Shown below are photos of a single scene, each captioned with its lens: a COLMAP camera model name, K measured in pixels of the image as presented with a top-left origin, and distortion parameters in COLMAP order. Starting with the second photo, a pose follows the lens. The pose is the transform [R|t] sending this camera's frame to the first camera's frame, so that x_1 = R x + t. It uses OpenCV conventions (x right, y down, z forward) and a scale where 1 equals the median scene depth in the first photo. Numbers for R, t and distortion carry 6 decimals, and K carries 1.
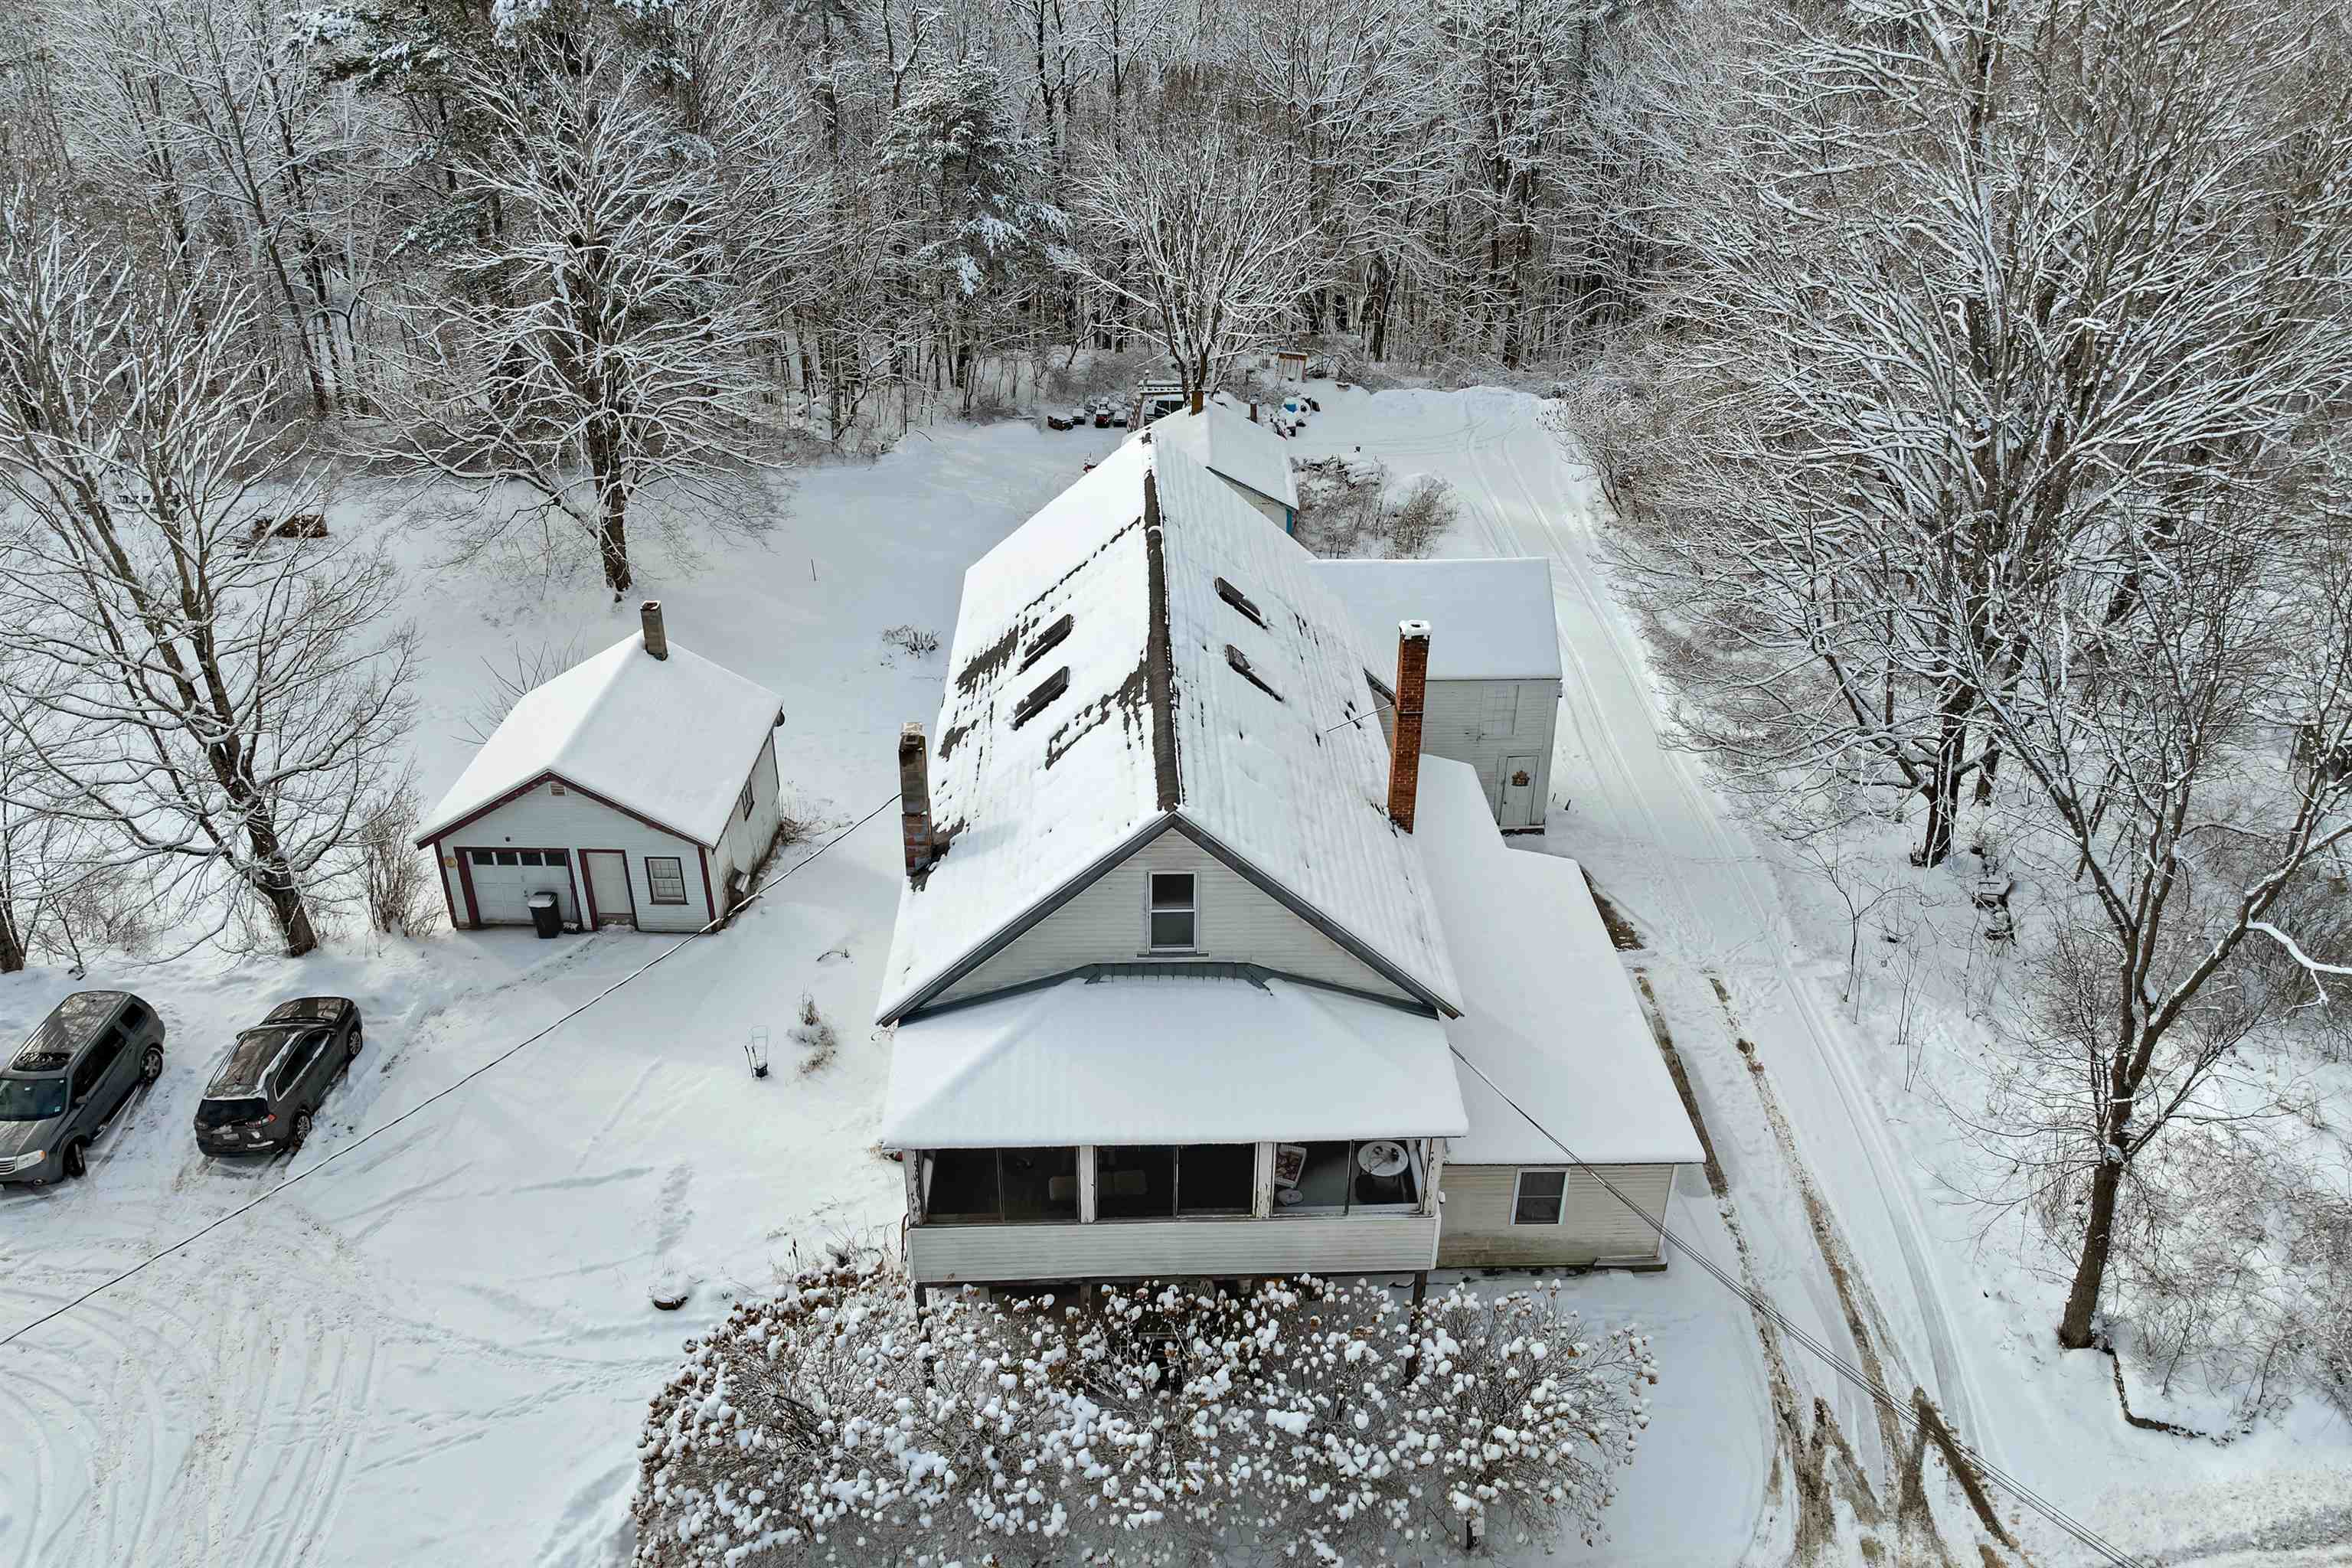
lens RADIAL K [[1733.9, 0, 1179.6], [0, 1733.9, 741.6], [0, 0, 1]] dist [-0.049433, 0.026068]
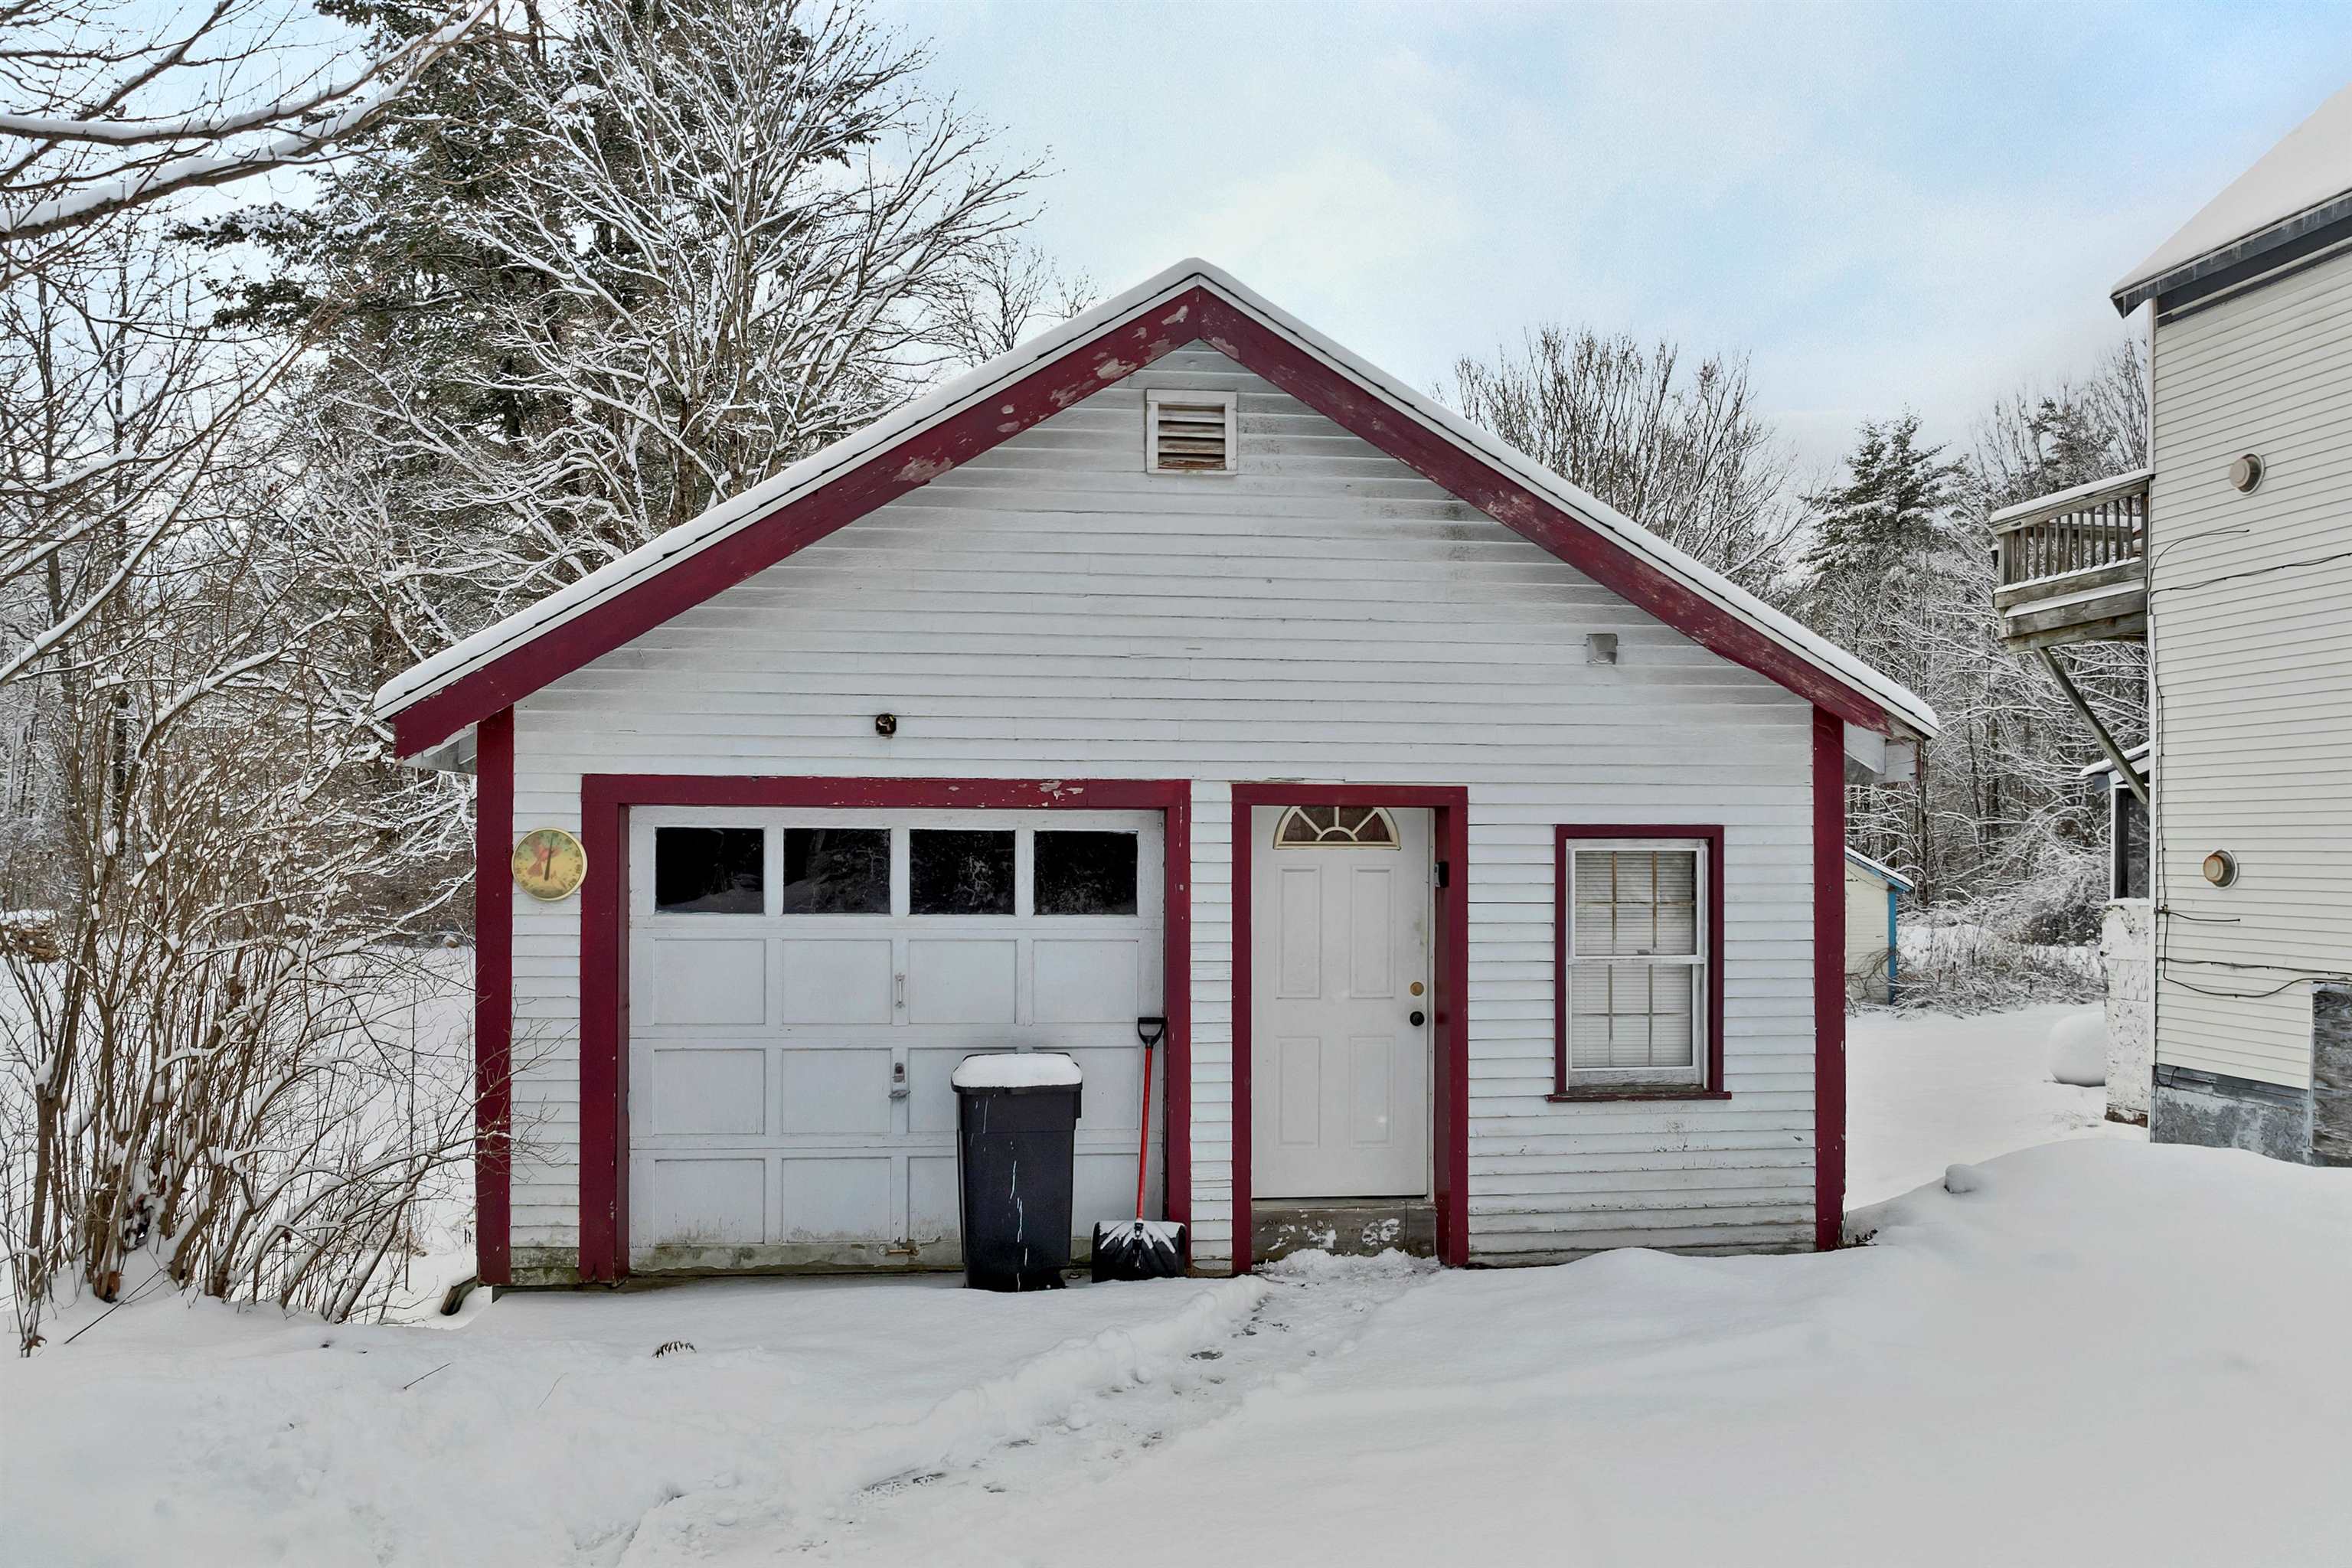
lens RADIAL K [[1747.7, 0, 1139.9], [0, 1747.7, 790.8], [0, 0, 1]] dist [-0.067851, -0.002400]
pose [[0.993625, 0.011855, 0.112109, -0.391833], [0.043026, 0.879299, -0.474323, 0.161722], [-0.104201, 0.476123, 0.873183, 0.847296]]
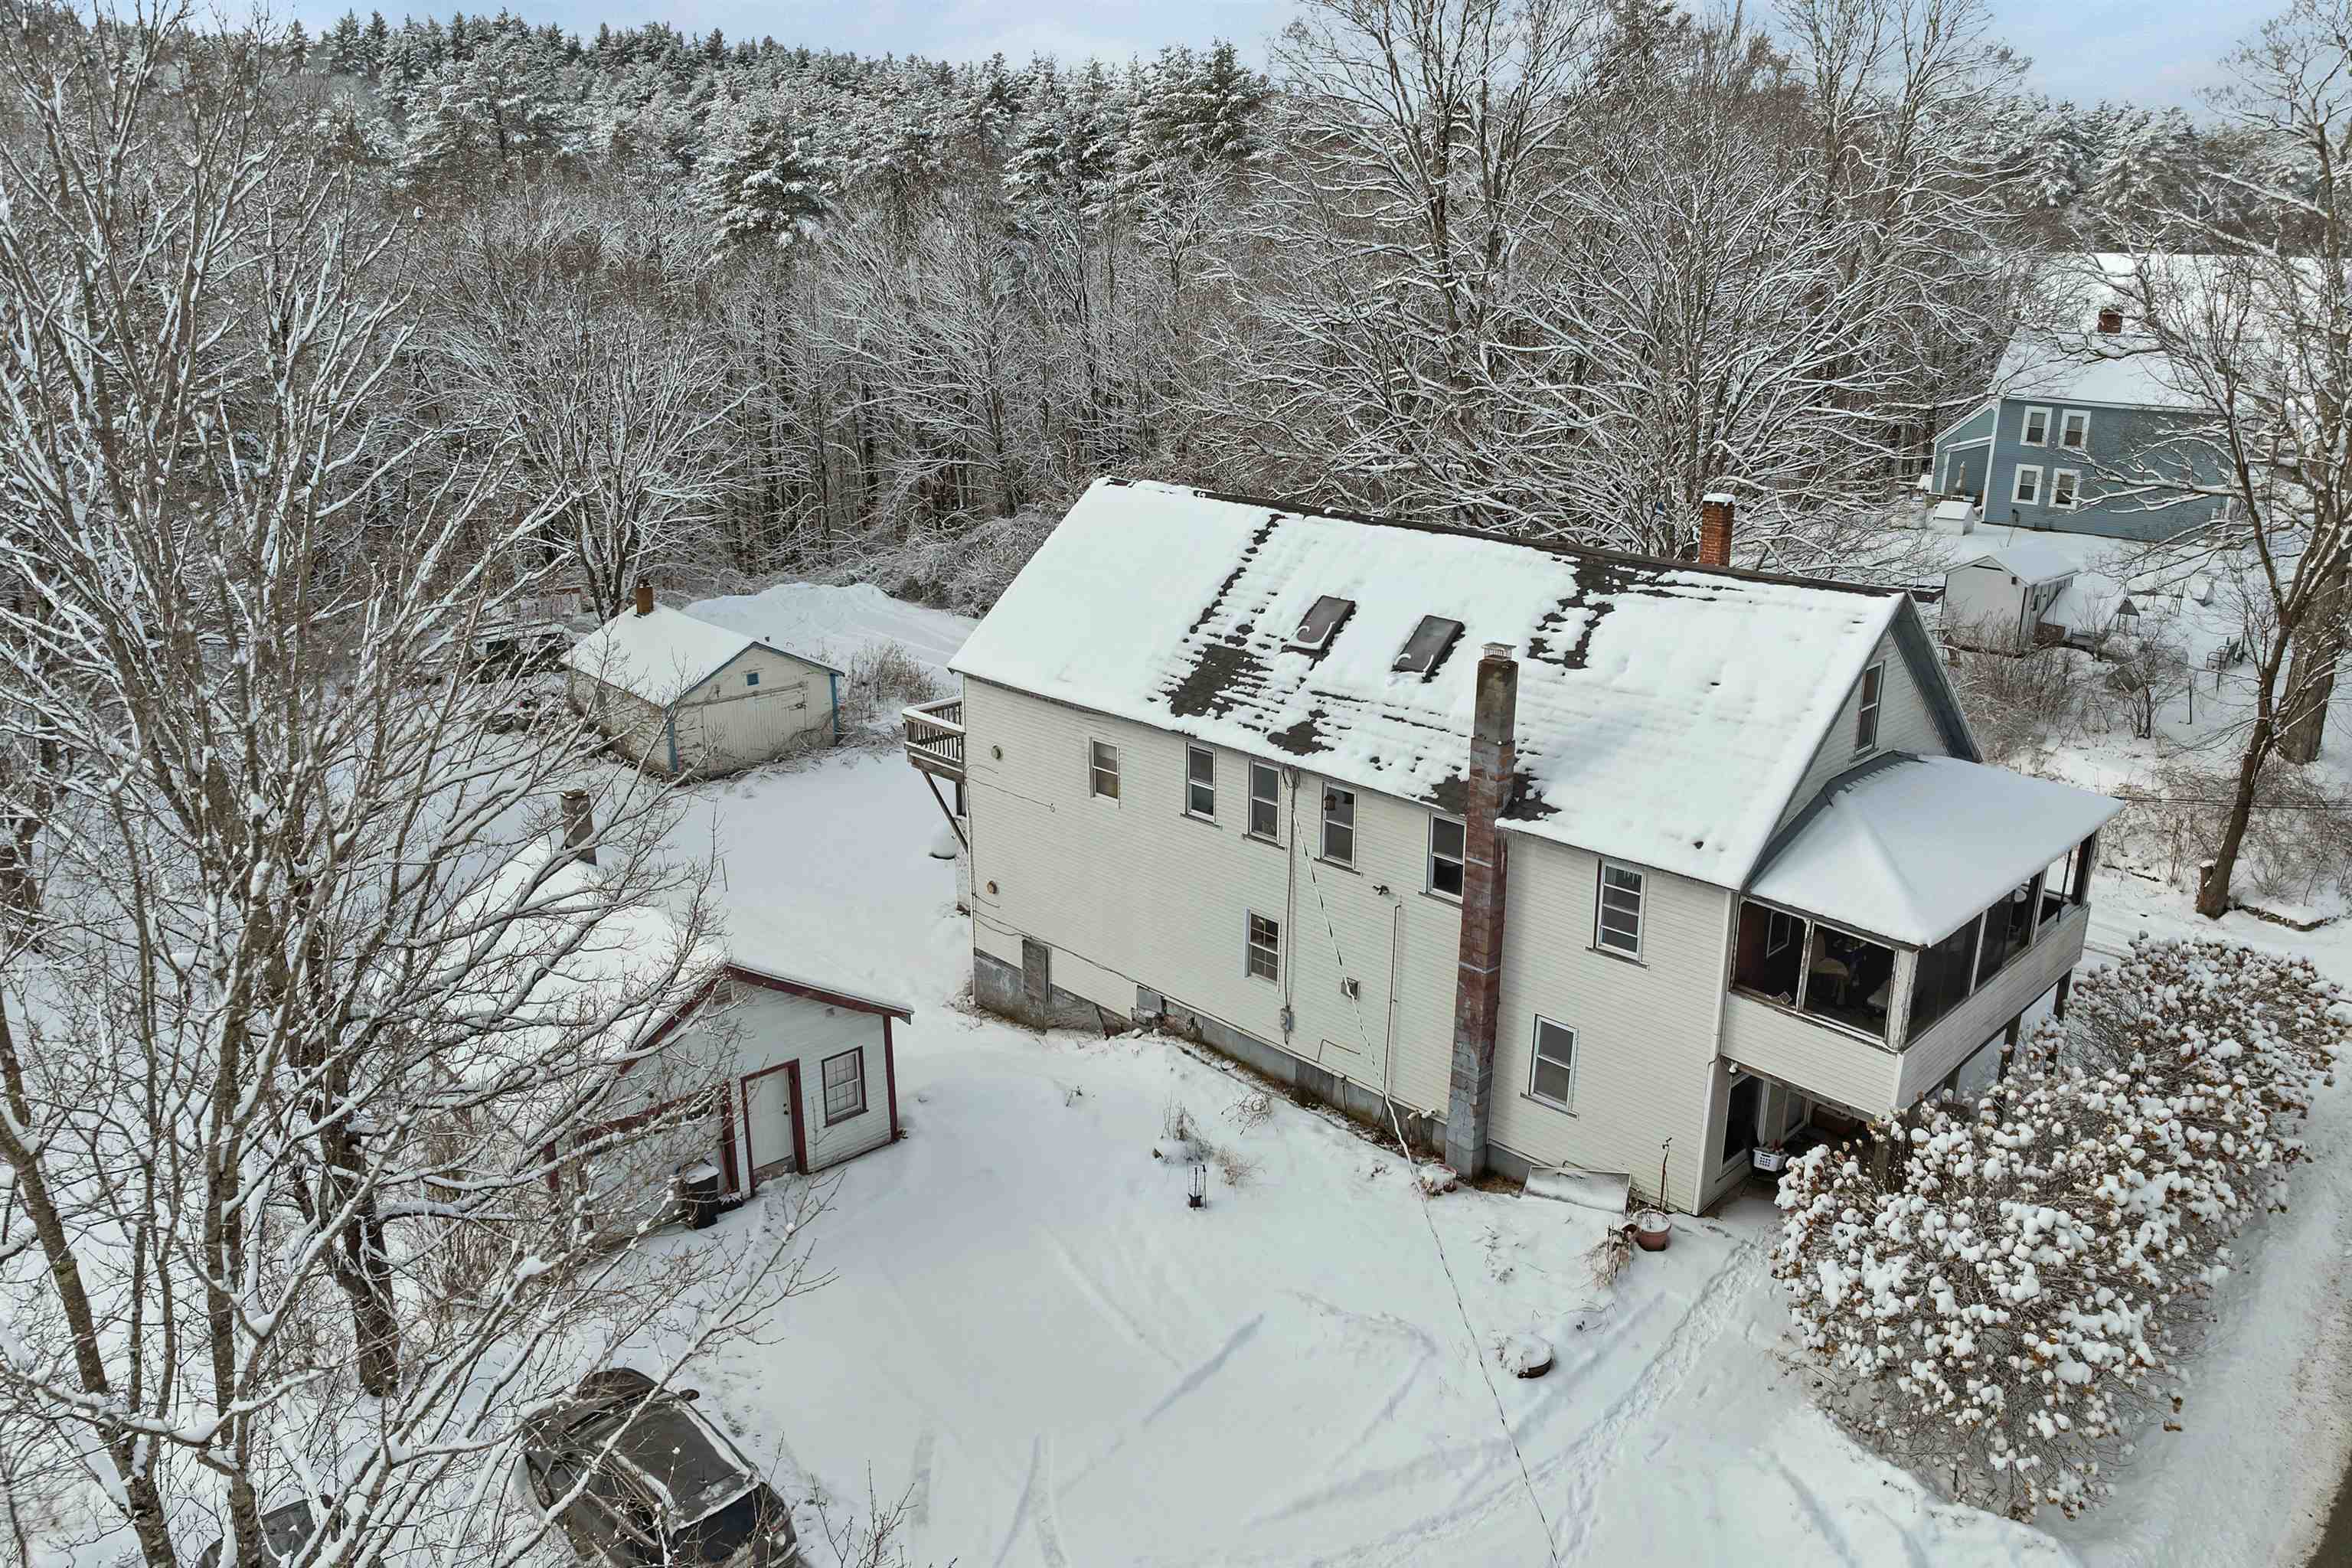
lens RADIAL K [[1733.9, 0, 1179.6], [0, 1733.9, 741.6], [0, 0, 1]] dist [-0.049433, 0.026068]
pose [[0.727208, -0.202840, 0.655762, -0.678581], [0.318884, 0.945825, -0.061064, 0.031890], [-0.607850, 0.253519, 0.752494, 0.314681]]
